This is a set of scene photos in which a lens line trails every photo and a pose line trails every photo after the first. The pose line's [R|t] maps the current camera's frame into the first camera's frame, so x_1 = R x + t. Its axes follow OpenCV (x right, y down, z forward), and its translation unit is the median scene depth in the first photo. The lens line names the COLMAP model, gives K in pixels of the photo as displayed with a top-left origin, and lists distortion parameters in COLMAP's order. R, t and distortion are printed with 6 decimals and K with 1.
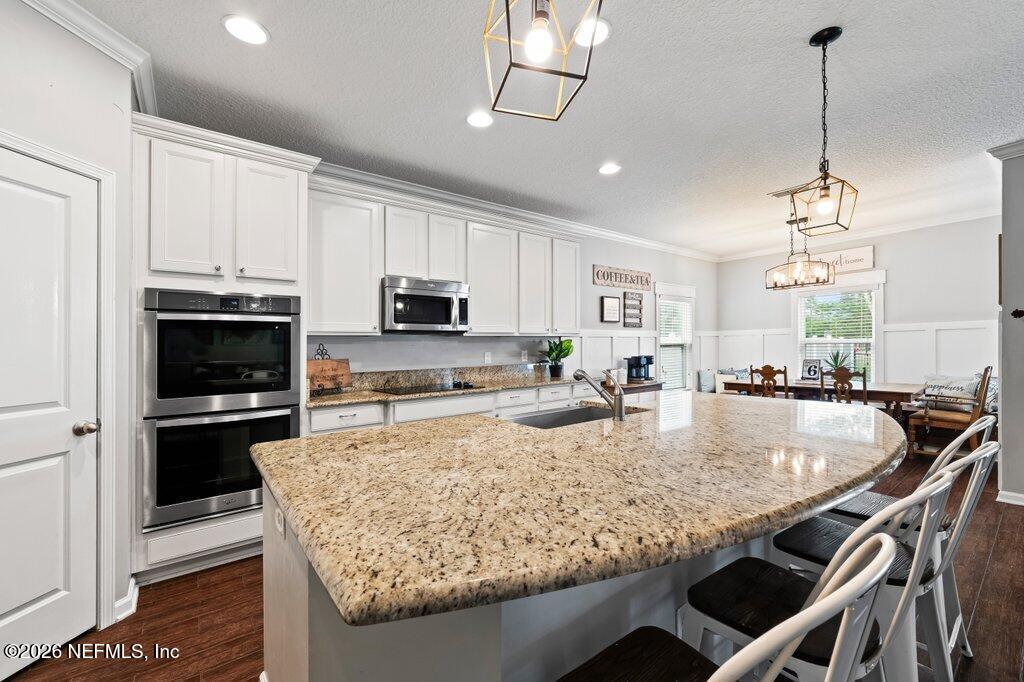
lens RADIAL K [[417.2, 0, 512.2], [0, 417.2, 357.3], [0, 0, 1]] dist [-0.000855, 0.000513]
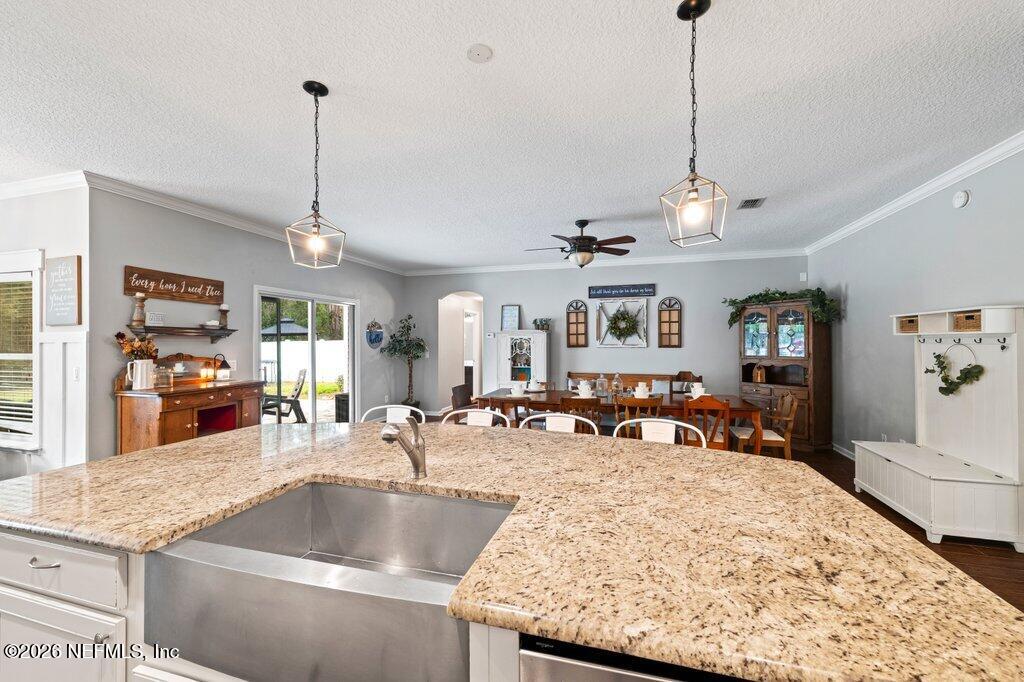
lens RADIAL K [[417.2, 0, 507.8], [0, 417.2, 340.3], [0, 0, 1]] dist [-0.000855, 0.000513]
pose [[-0.584053, 0.020756, 0.811450, -0.186714], [0.031805, 0.999491, -0.002674, -0.036786], [-0.811092, 0.024247, -0.584416, 0.525442]]
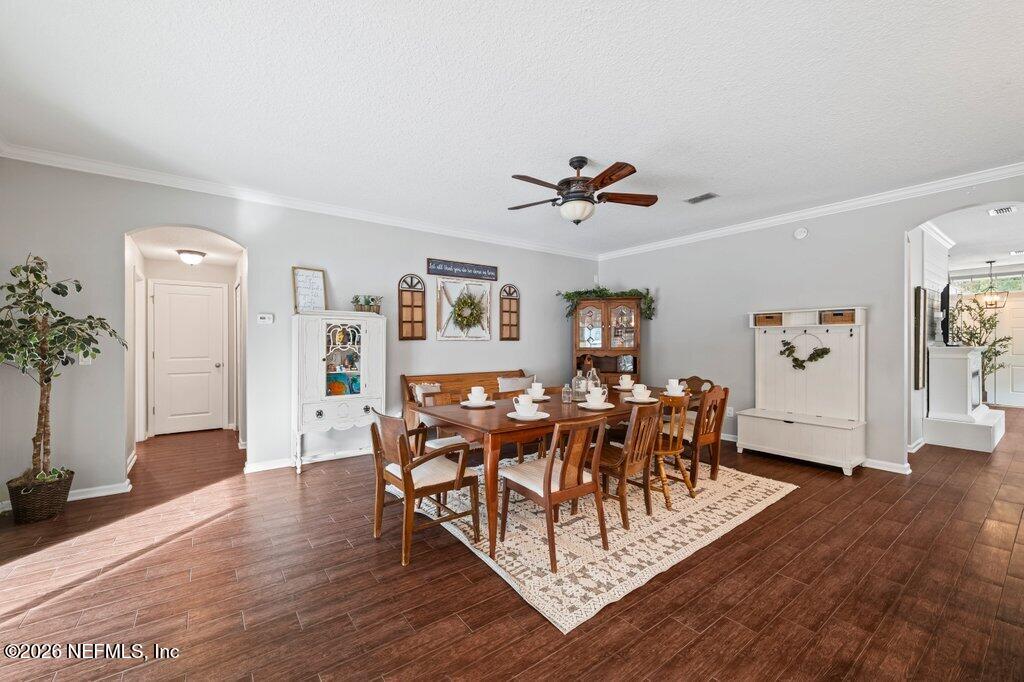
lens RADIAL K [[417.2, 0, 506.3], [0, 417.2, 339.4], [0, 0, 1]] dist [-0.000855, 0.000513]
pose [[-0.999758, 0.016334, 0.014732, 0.626166], [0.016603, 0.999695, 0.018269, -0.025312], [-0.014429, 0.018510, -0.999725, 0.517157]]
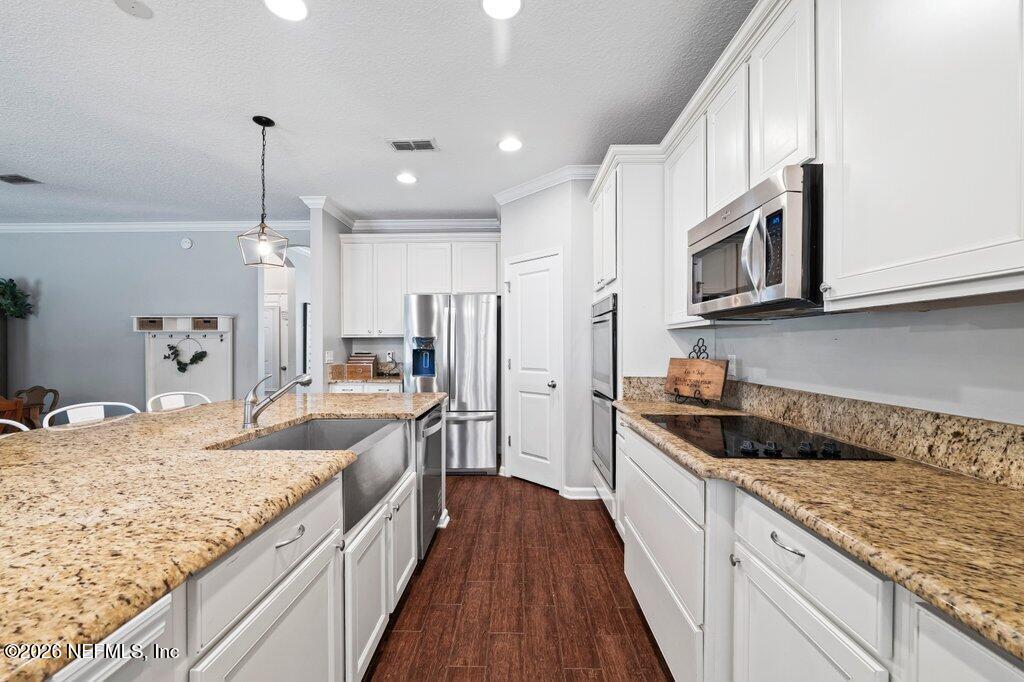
lens RADIAL K [[417.2, 0, 510.5], [0, 417.2, 348.3], [0, 0, 1]] dist [-0.000855, 0.000513]
pose [[-0.628050, 0.020217, -0.777910, 0.244245], [-0.007863, 0.999447, 0.032322, -0.024328], [0.778133, 0.026417, -0.627543, 0.815598]]
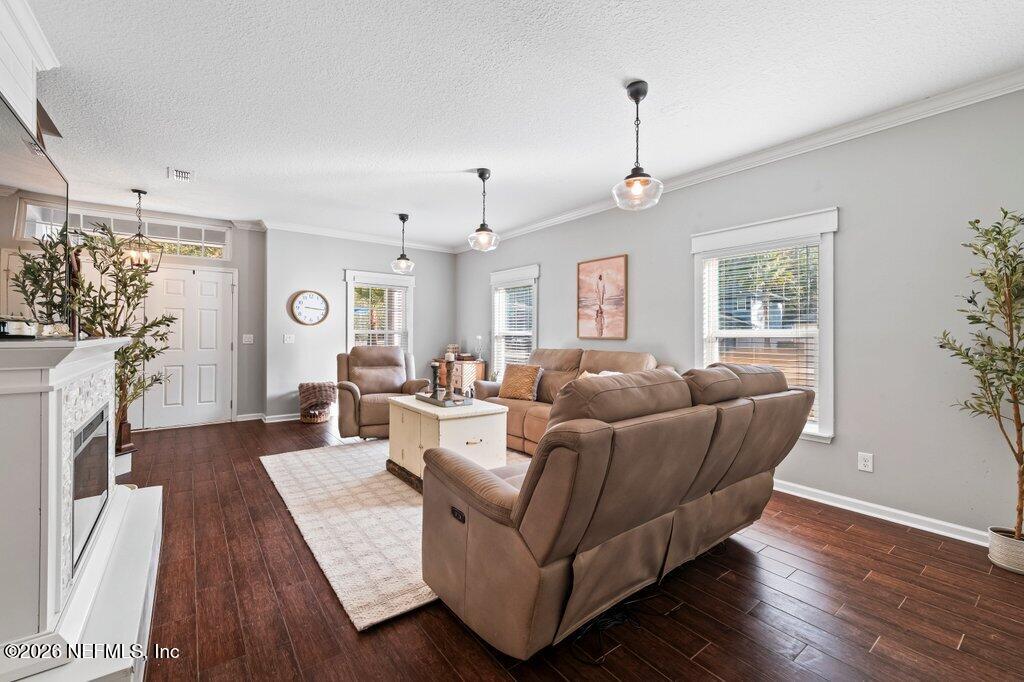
lens RADIAL K [[417.2, 0, 500.2], [0, 417.2, 336.4], [0, 0, 1]] dist [-0.000855, 0.000513]
pose [[-0.012917, 0.024035, -0.999628, -0.290929], [-0.033604, 0.999136, 0.024457, 0.013135], [0.999352, 0.033908, -0.012099, -0.291769]]
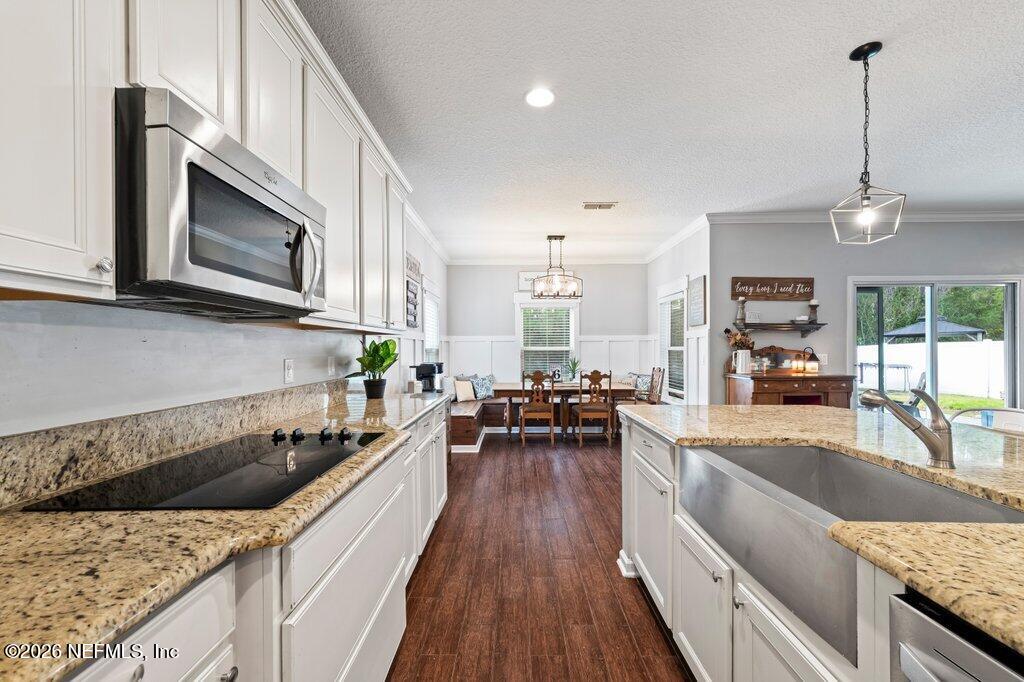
lens RADIAL K [[417.2, 0, 509.2], [0, 417.2, 352.5], [0, 0, 1]] dist [-0.000855, 0.000513]
pose [[0.621815, 0.007545, 0.783128, -0.260241], [0.012336, 0.999735, -0.019427, -0.006822], [-0.783067, 0.021741, 0.621557, 0.447588]]
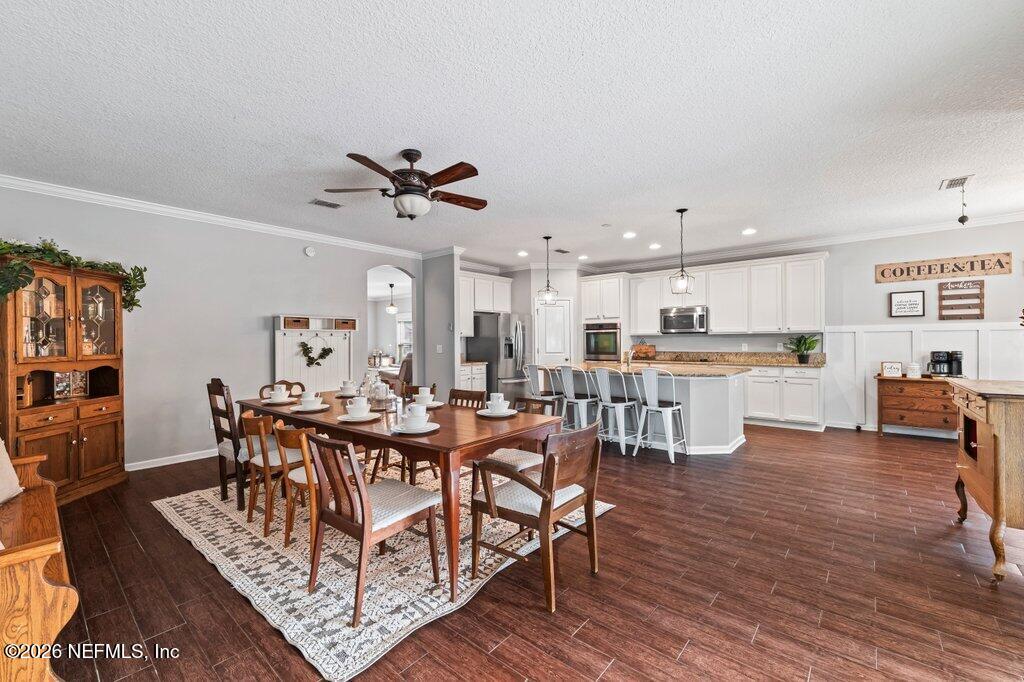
lens RADIAL K [[417.2, 0, 507.6], [0, 417.2, 341.6], [0, 0, 1]] dist [-0.000855, 0.000513]
pose [[0.197452, 0.014783, -0.980201, 1.203709], [-0.019167, 0.999753, 0.011217, -0.018249], [0.980125, 0.016573, 0.197687, -0.176724]]
